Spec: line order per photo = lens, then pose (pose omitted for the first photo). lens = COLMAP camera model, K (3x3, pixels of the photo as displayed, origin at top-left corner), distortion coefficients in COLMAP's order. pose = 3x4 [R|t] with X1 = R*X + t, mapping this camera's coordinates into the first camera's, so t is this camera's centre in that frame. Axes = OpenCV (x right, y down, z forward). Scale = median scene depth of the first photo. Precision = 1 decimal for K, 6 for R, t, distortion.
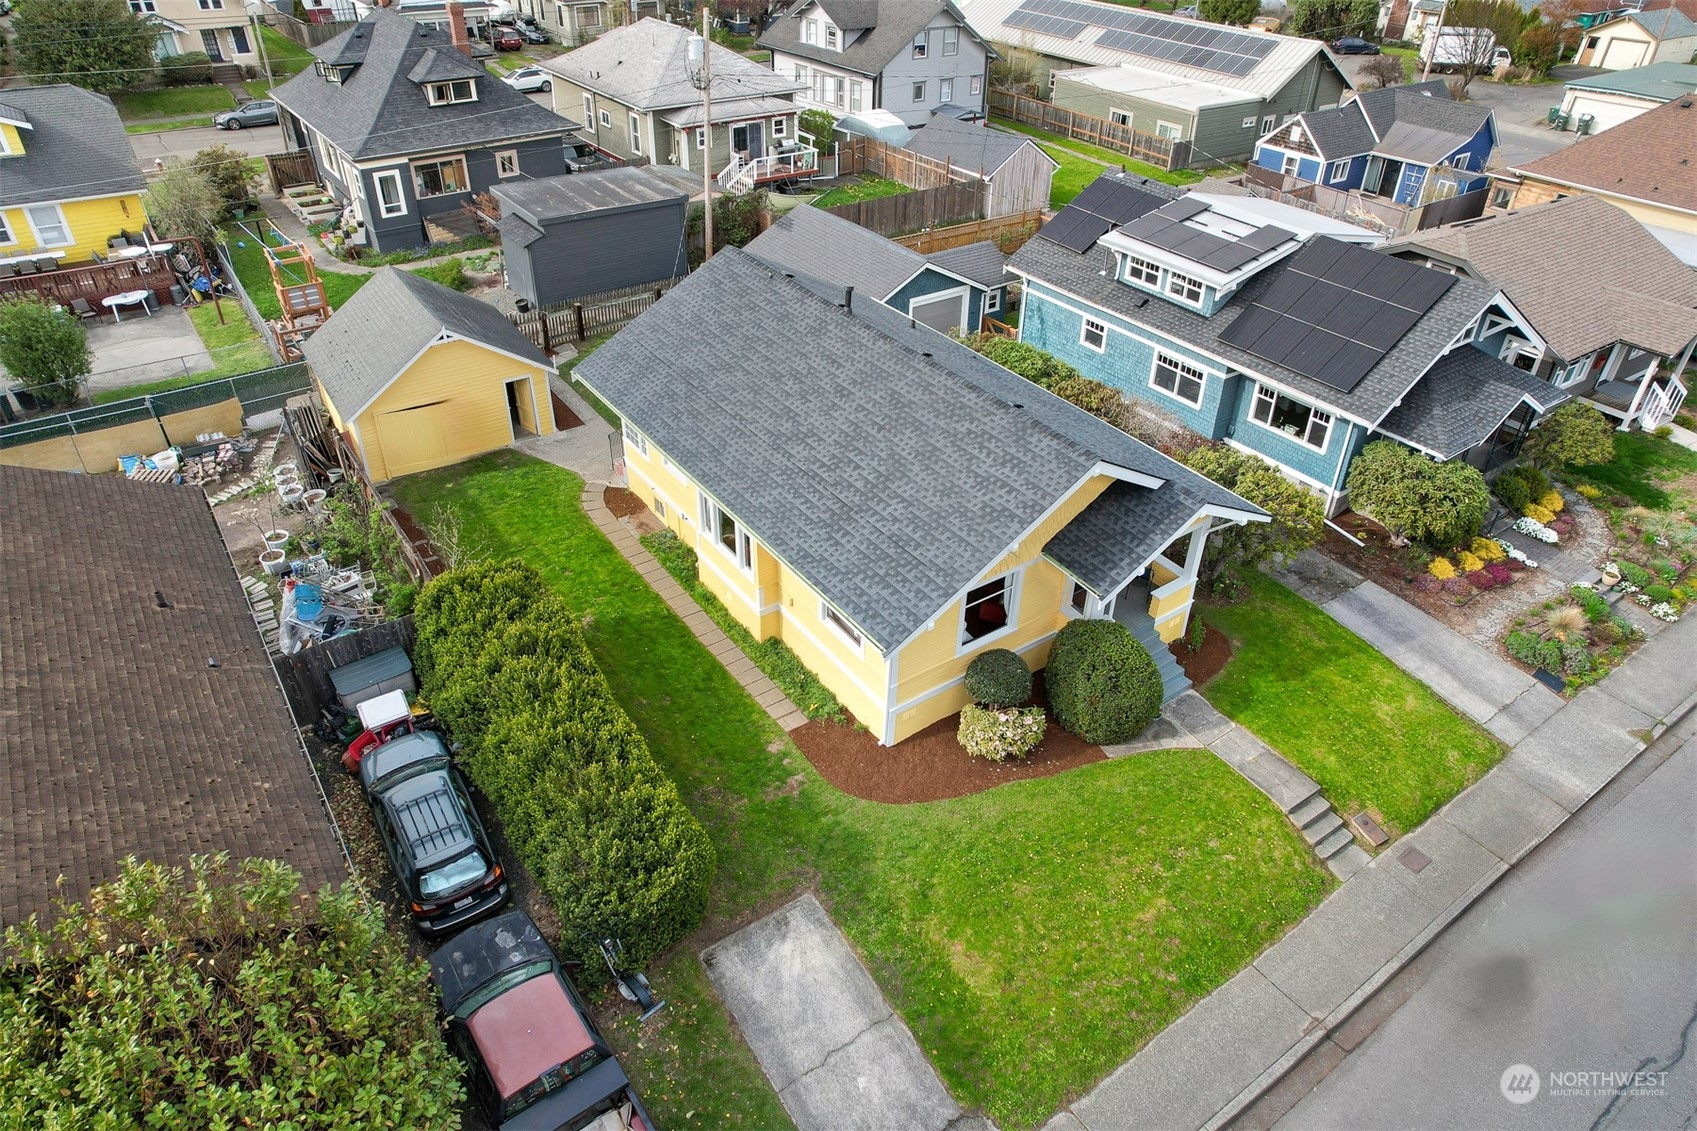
lens RADIAL K [[1075.6, 0, 859.0], [0, 1075.6, 567.8], [0, 0, 1]] dist [-0.080828, 0.067660]
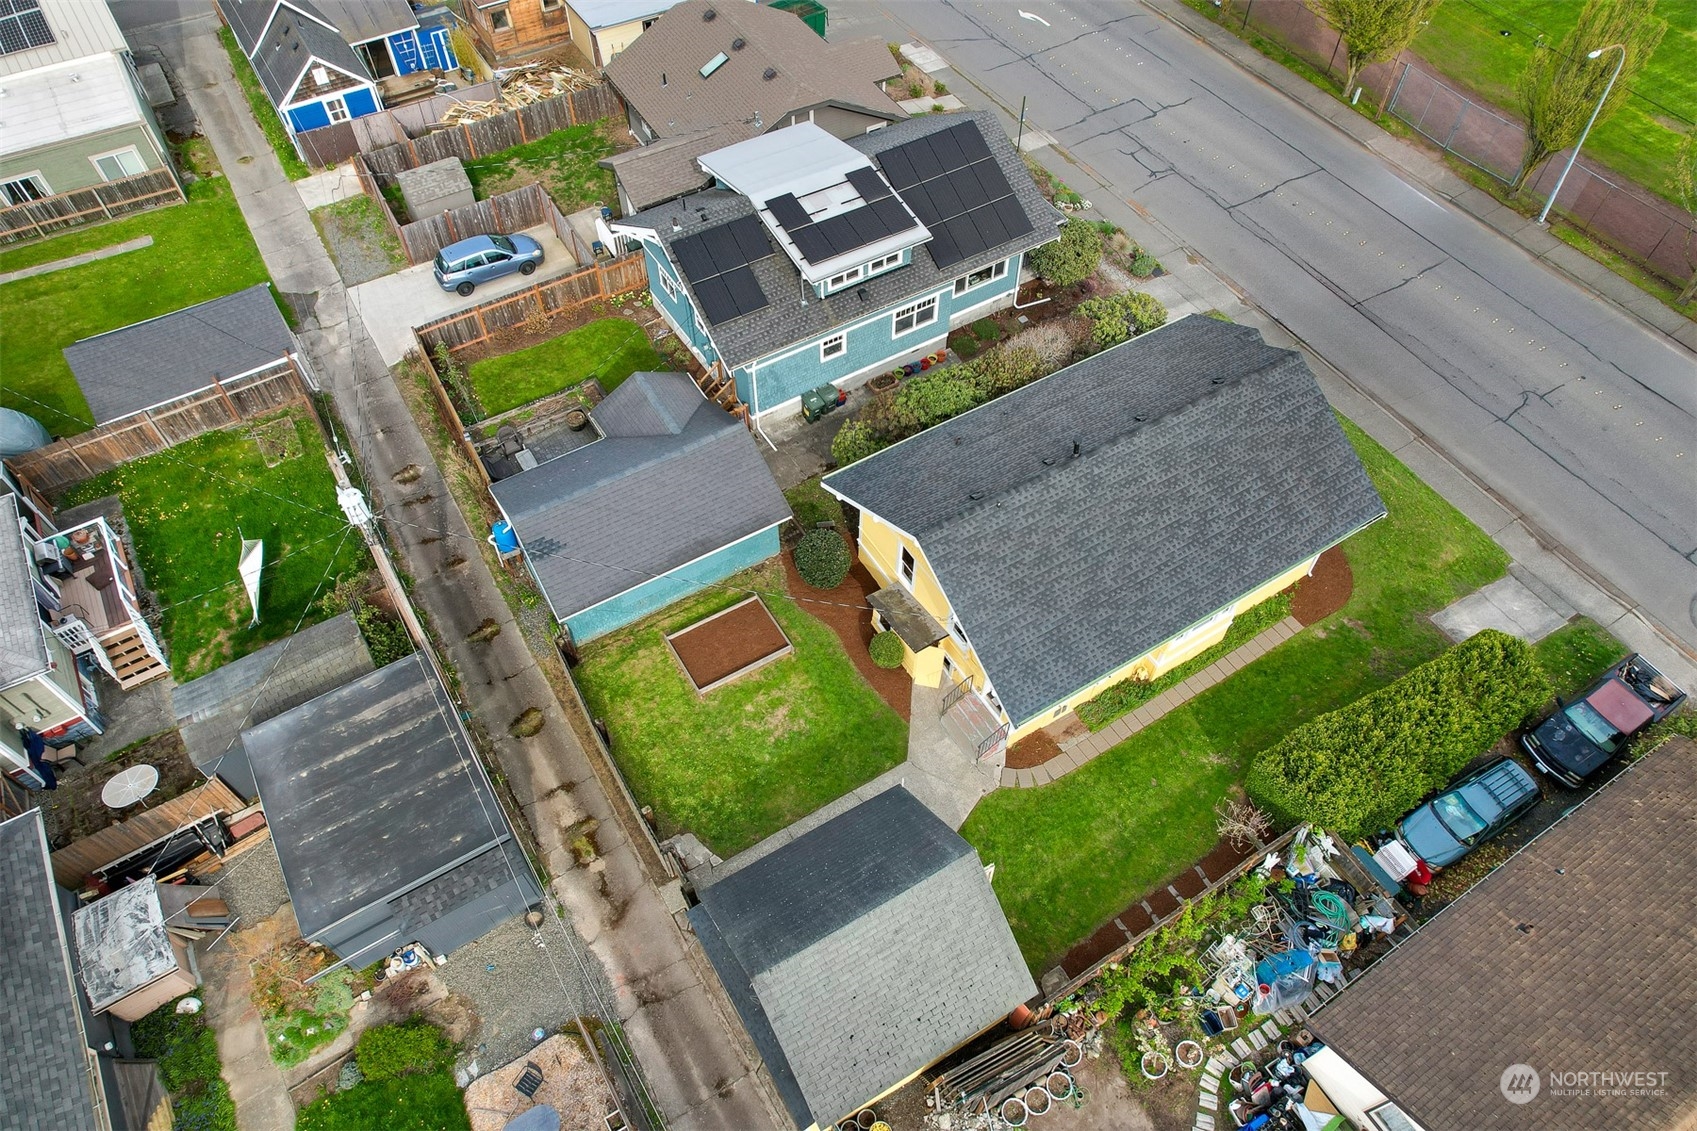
lens RADIAL K [[1092.5, 0, 855.2], [0, 1092.5, 563.7], [0, 0, 1]] dist [-0.076880, 0.064333]
pose [[0.064738, -0.808676, 0.584681, -0.678343], [0.564035, 0.512993, 0.647072, -0.903011], [-0.823209, 0.287890, 0.489332, 0.554056]]
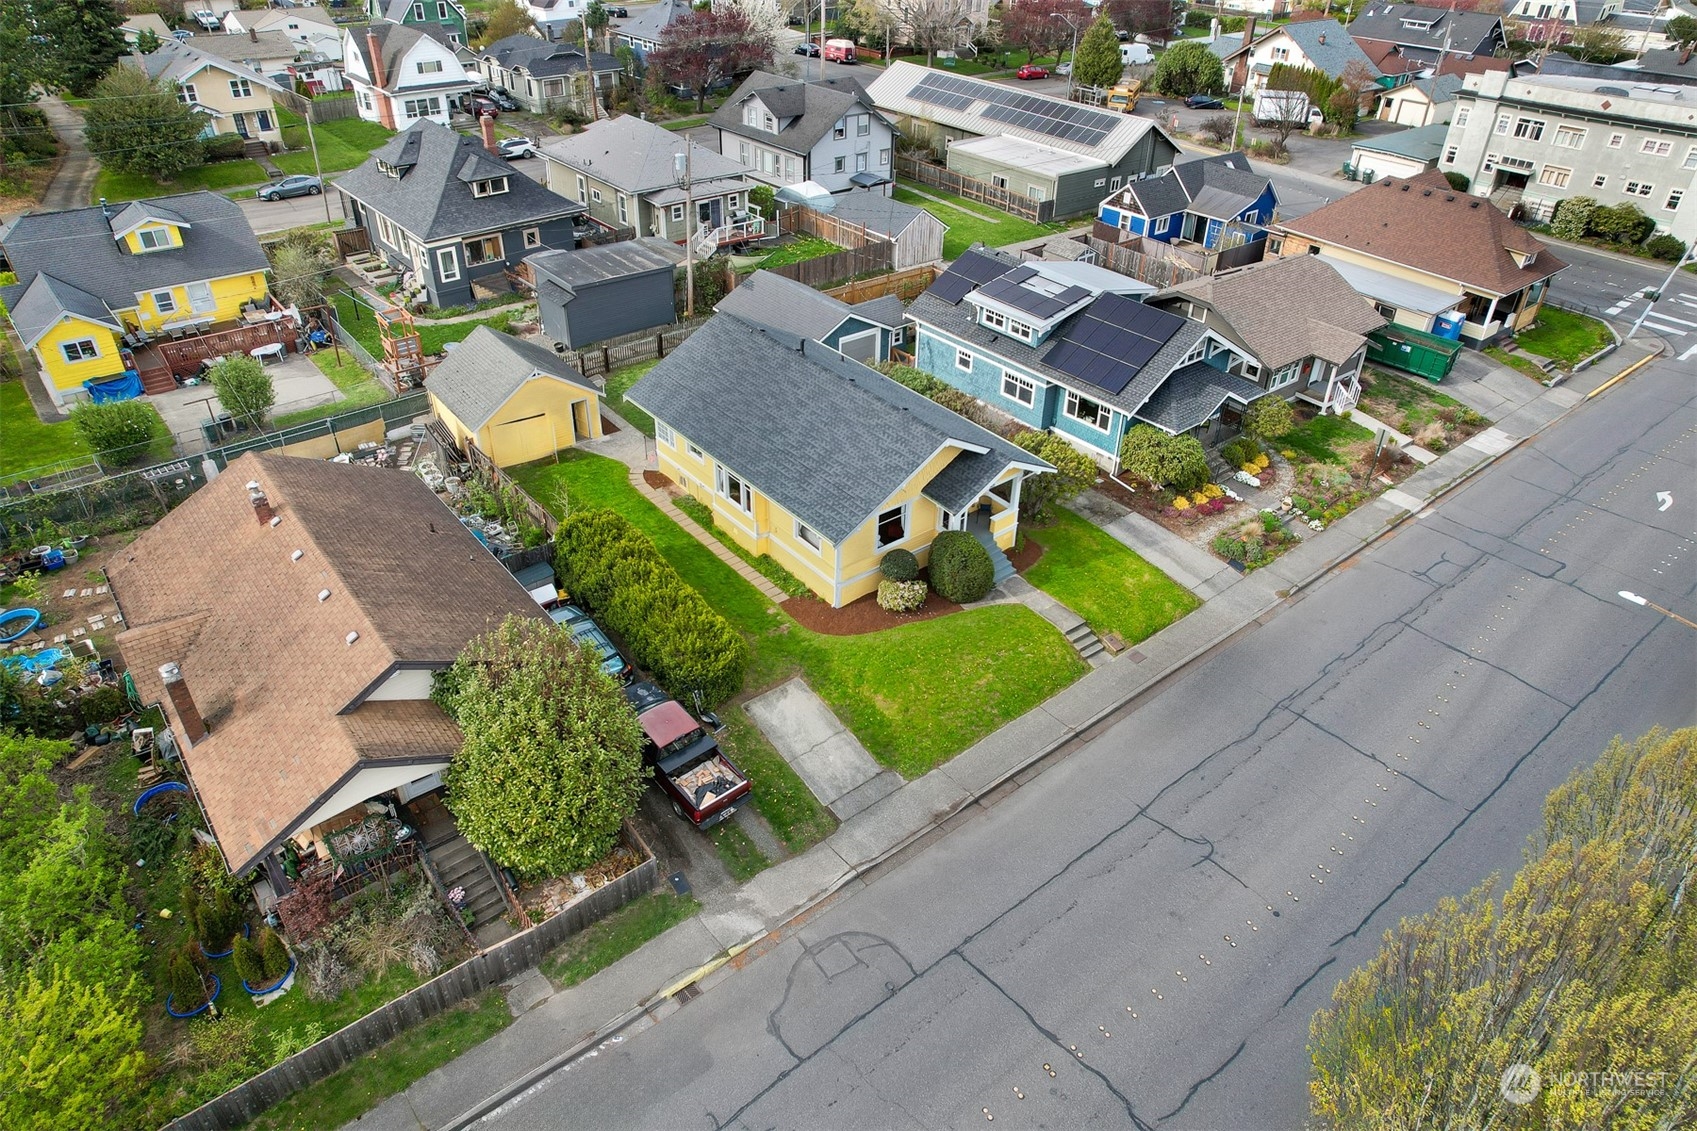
lens RADIAL K [[1092.5, 0, 855.2], [0, 1092.5, 563.7], [0, 0, 1]] dist [-0.076880, 0.064333]
pose [[0.997757, -0.035411, 0.056814, -0.029862], [0.036289, 0.999236, -0.014492, 0.088871], [-0.056258, 0.016521, 0.998280, -0.547596]]
